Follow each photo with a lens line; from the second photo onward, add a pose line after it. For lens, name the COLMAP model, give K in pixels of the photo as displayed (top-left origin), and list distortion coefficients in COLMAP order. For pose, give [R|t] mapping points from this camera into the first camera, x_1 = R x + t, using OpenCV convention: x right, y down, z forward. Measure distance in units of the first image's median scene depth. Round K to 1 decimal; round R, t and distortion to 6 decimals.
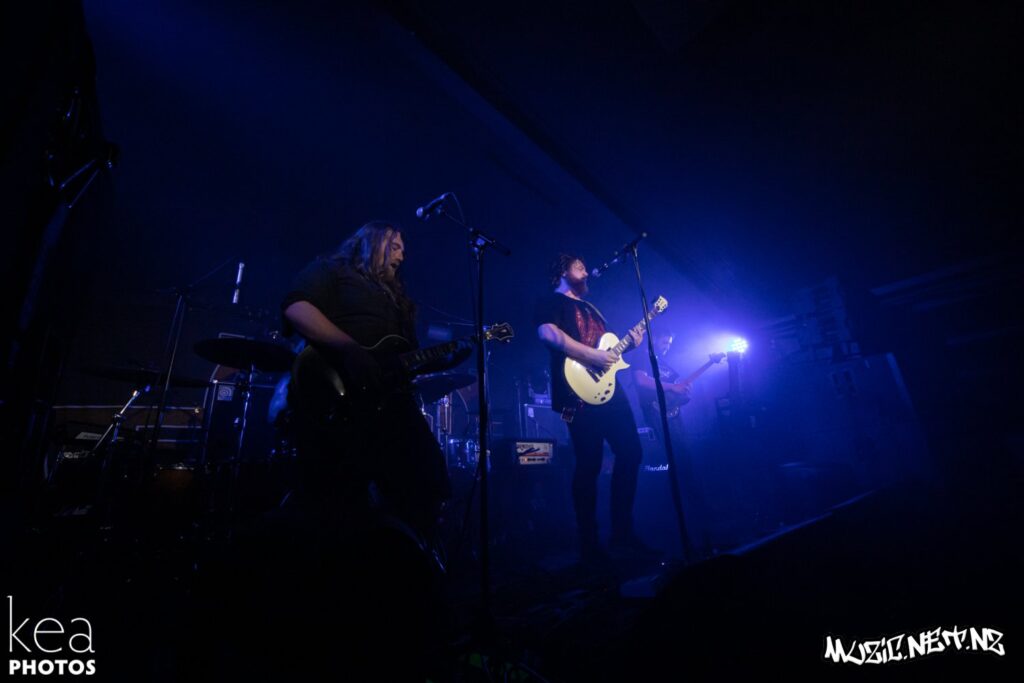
lens RADIAL K [[400.0, 0, 516.5], [0, 400.0, 343.8], [0, 0, 1]] dist [-0.009414, -0.000039]
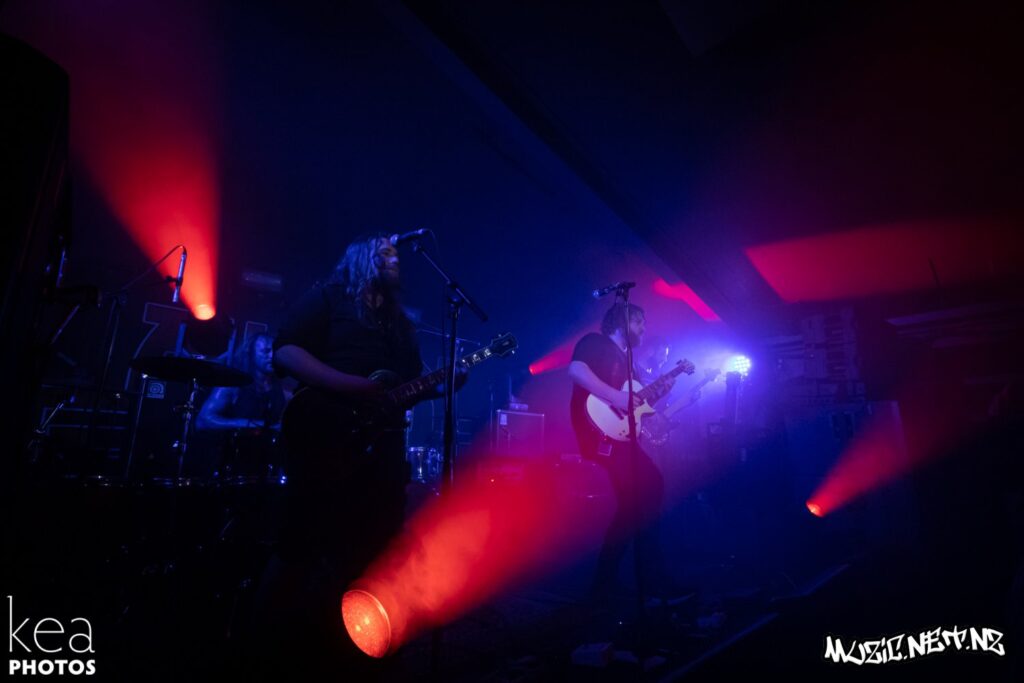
lens RADIAL K [[471.7, 0, 513.7], [0, 471.7, 344.6], [0, 0, 1]] dist [0.000302, 0.000604]
pose [[0.995761, 0.082563, 0.040546, 0.002433], [-0.085389, 0.993613, 0.073770, -0.102882], [-0.034196, -0.076920, 0.996451, -0.048983]]
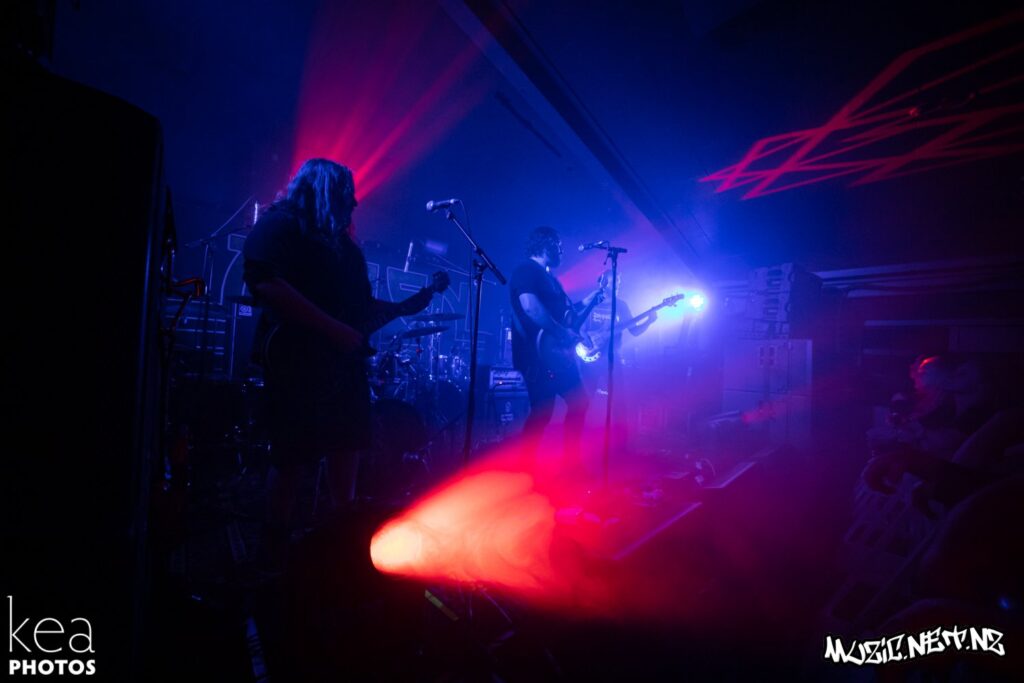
lens RADIAL K [[363.9, 0, 515.1], [0, 363.9, 343.9], [0, 0, 1]] dist [-0.009443, 0.000005]
pose [[0.991666, 0.115104, 0.057883, -0.012448], [-0.126746, 0.952210, 0.277906, -0.144519], [-0.023129, -0.282927, 0.958863, -0.036131]]
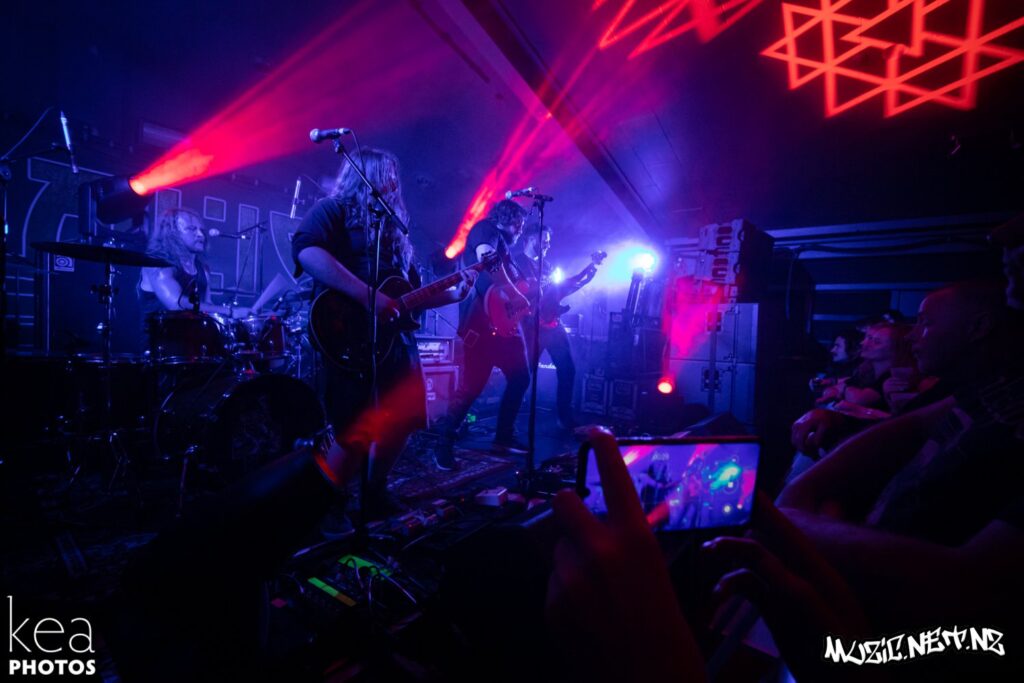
lens RADIAL K [[442.7, 0, 516.3], [0, 442.7, 343.4], [0, 0, 1]] dist [-0.003431, 0.000636]
pose [[0.971813, 0.096624, 0.215043, 0.015527], [-0.163596, 0.933181, 0.320016, -0.149369], [-0.169753, -0.346176, 0.922684, -0.077975]]
